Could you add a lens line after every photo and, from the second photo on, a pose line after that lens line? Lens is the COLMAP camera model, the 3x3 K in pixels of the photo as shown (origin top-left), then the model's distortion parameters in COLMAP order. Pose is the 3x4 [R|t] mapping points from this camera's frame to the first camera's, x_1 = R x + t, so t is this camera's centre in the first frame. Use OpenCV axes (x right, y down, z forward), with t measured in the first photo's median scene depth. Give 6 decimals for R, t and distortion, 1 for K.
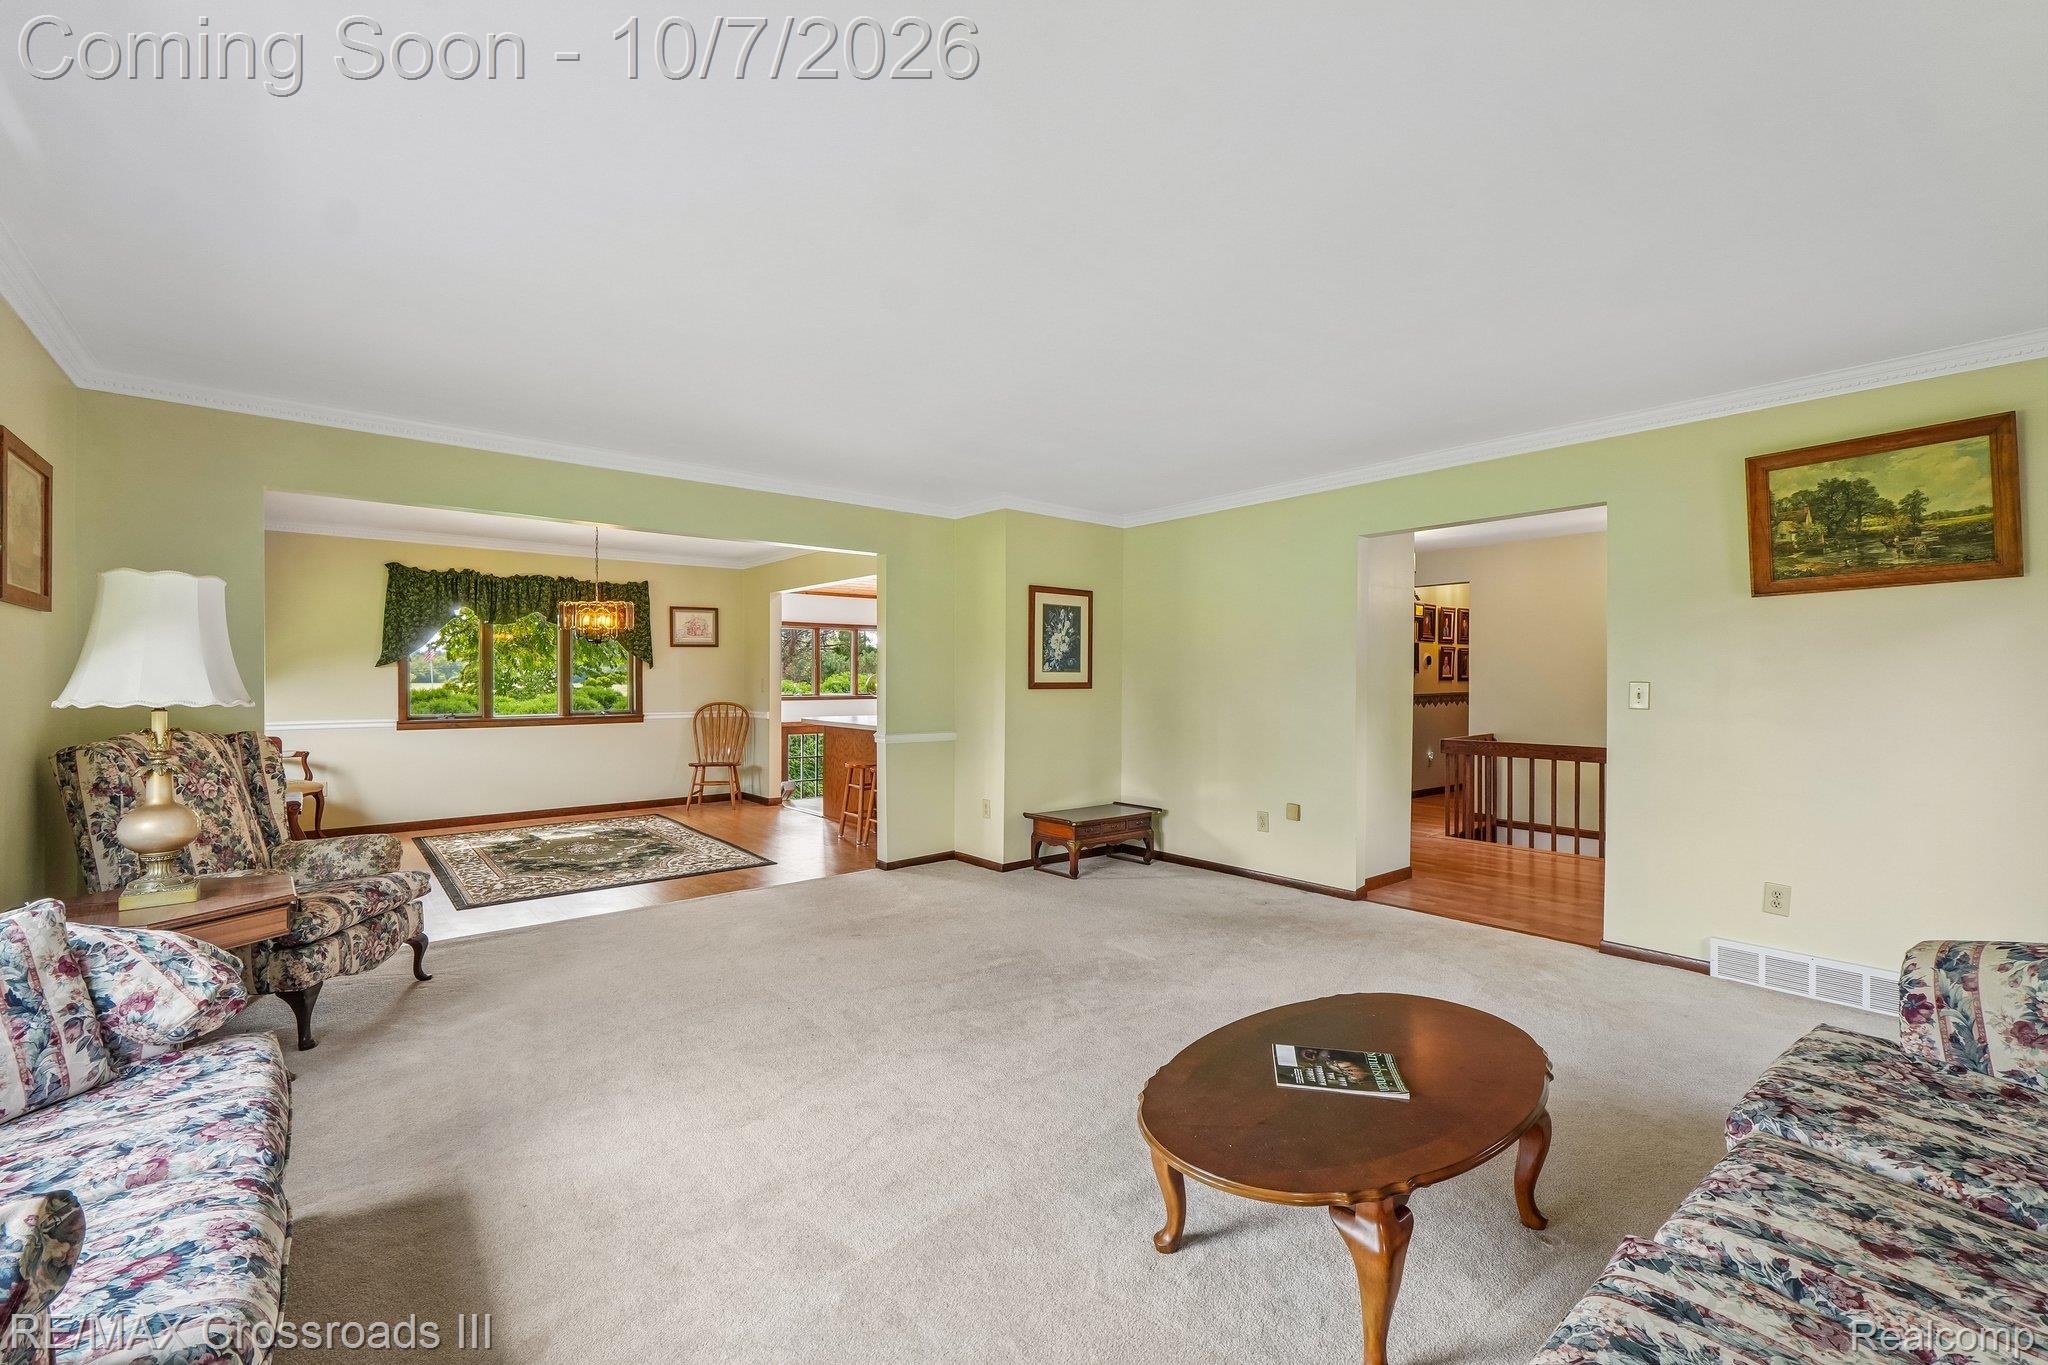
lens RADIAL K [[856.1, 0, 1026.3], [0, 856.1, 680.0], [0, 0, 1]] dist [0.001777, 0.000693]
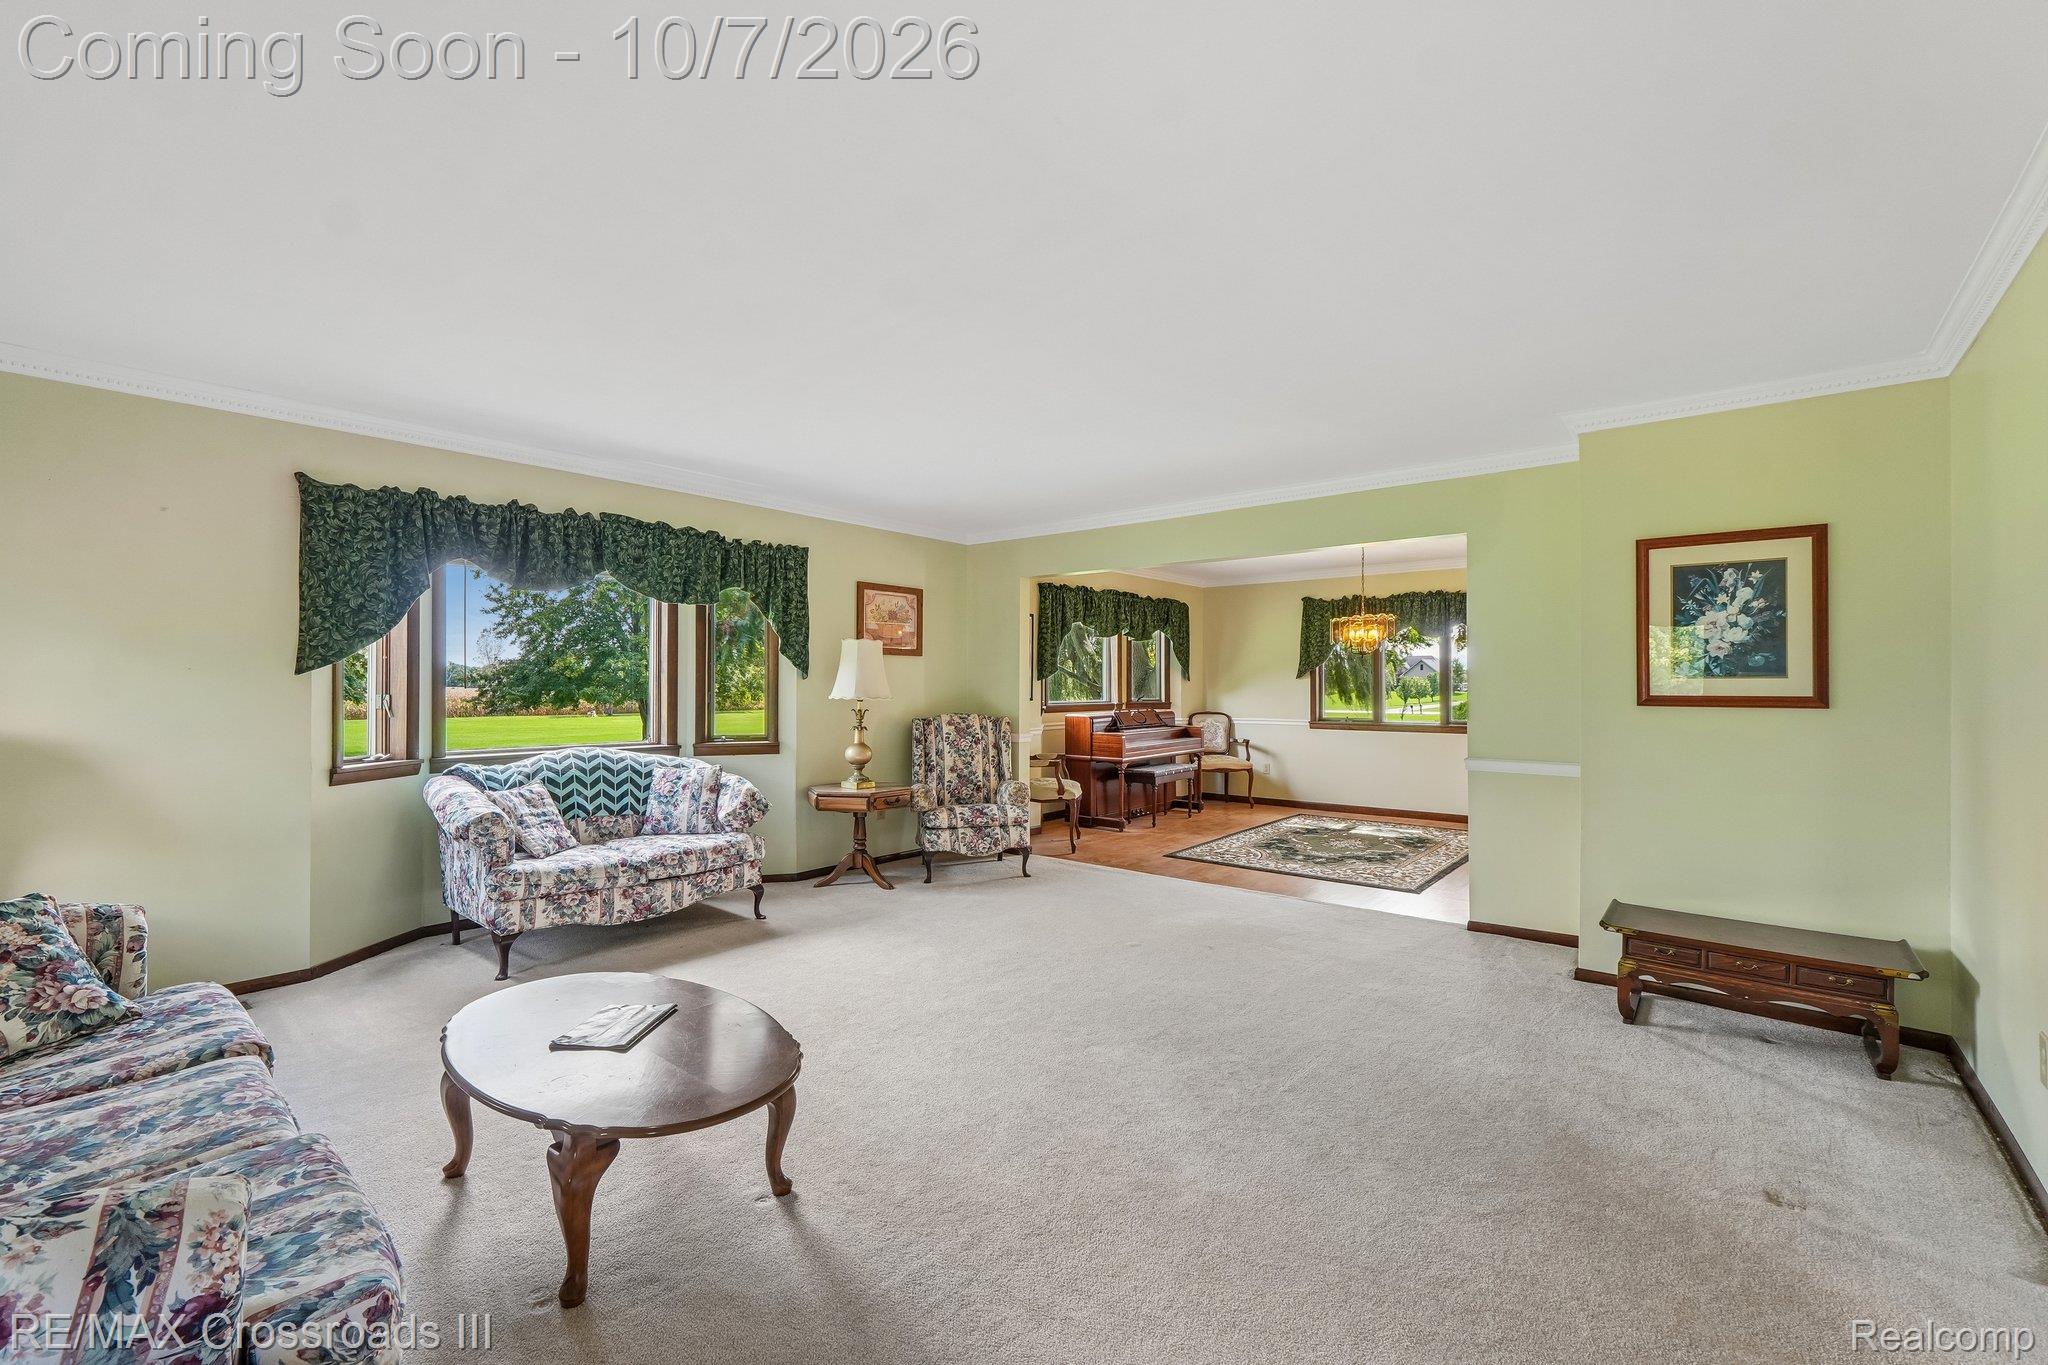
lens RADIAL K [[856.1, 0, 1026.6], [0, 856.1, 674.2], [0, 0, 1]] dist [0.001777, 0.000693]
pose [[0.178936, -0.013393, -0.983770, 0.563878], [-0.003346, 0.999893, -0.014221, -0.002074], [0.983855, 0.005836, 0.178872, 0.463836]]
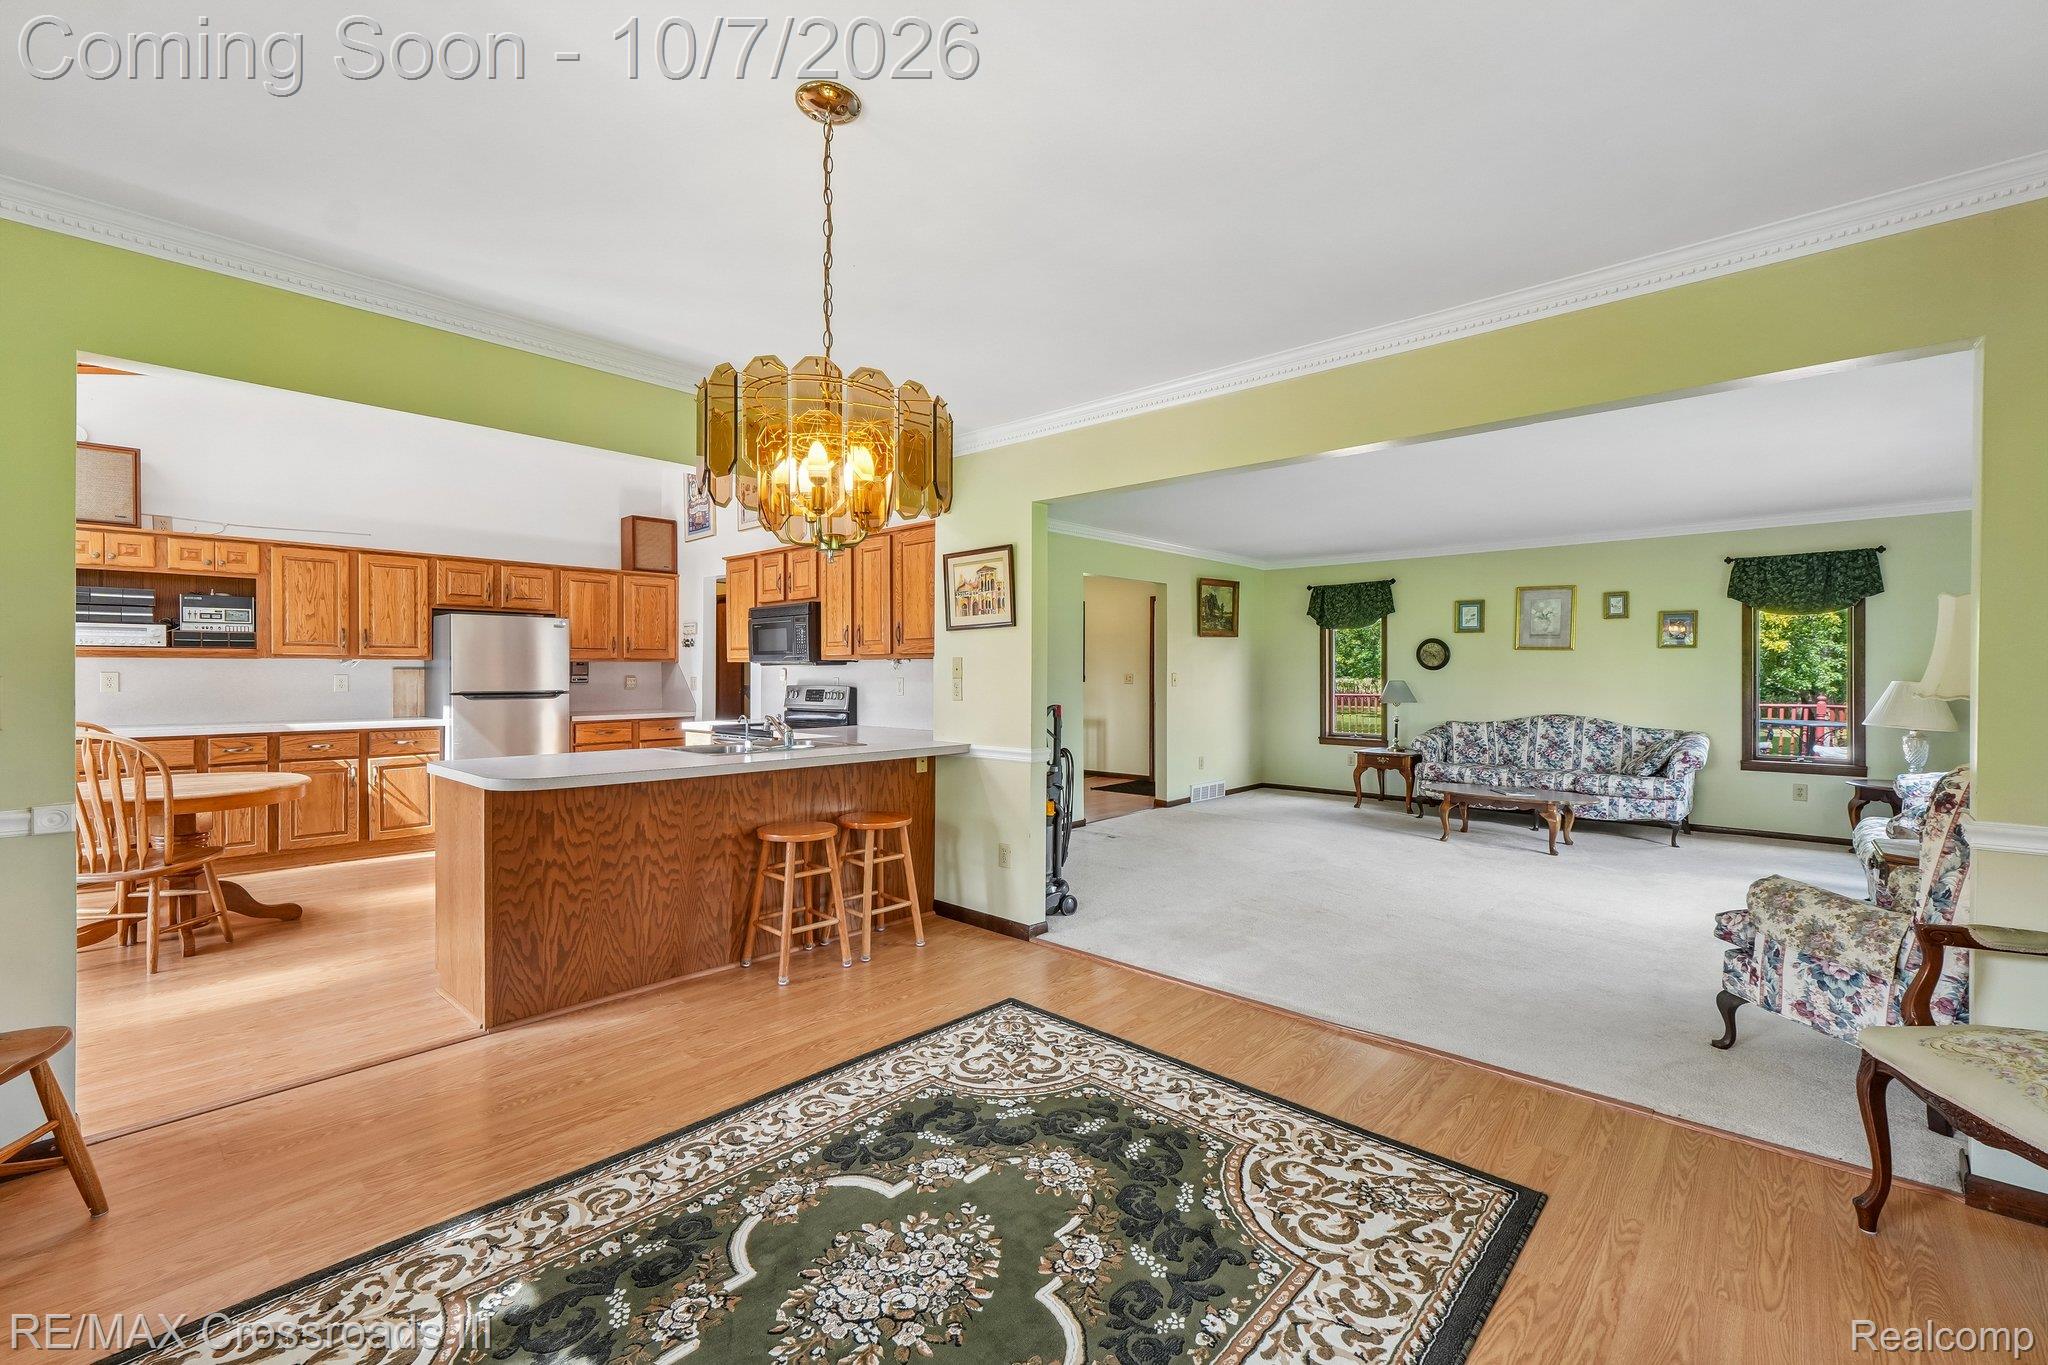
lens RADIAL K [[856.1, 0, 1028.0], [0, 856.1, 675.6], [0, 0, 1]] dist [0.001777, 0.000693]
pose [[-0.128409, -0.006991, 0.991697, -1.008298], [0.005112, 0.999957, 0.007712, -0.007537], [-0.991708, 0.006060, -0.128368, 1.247245]]
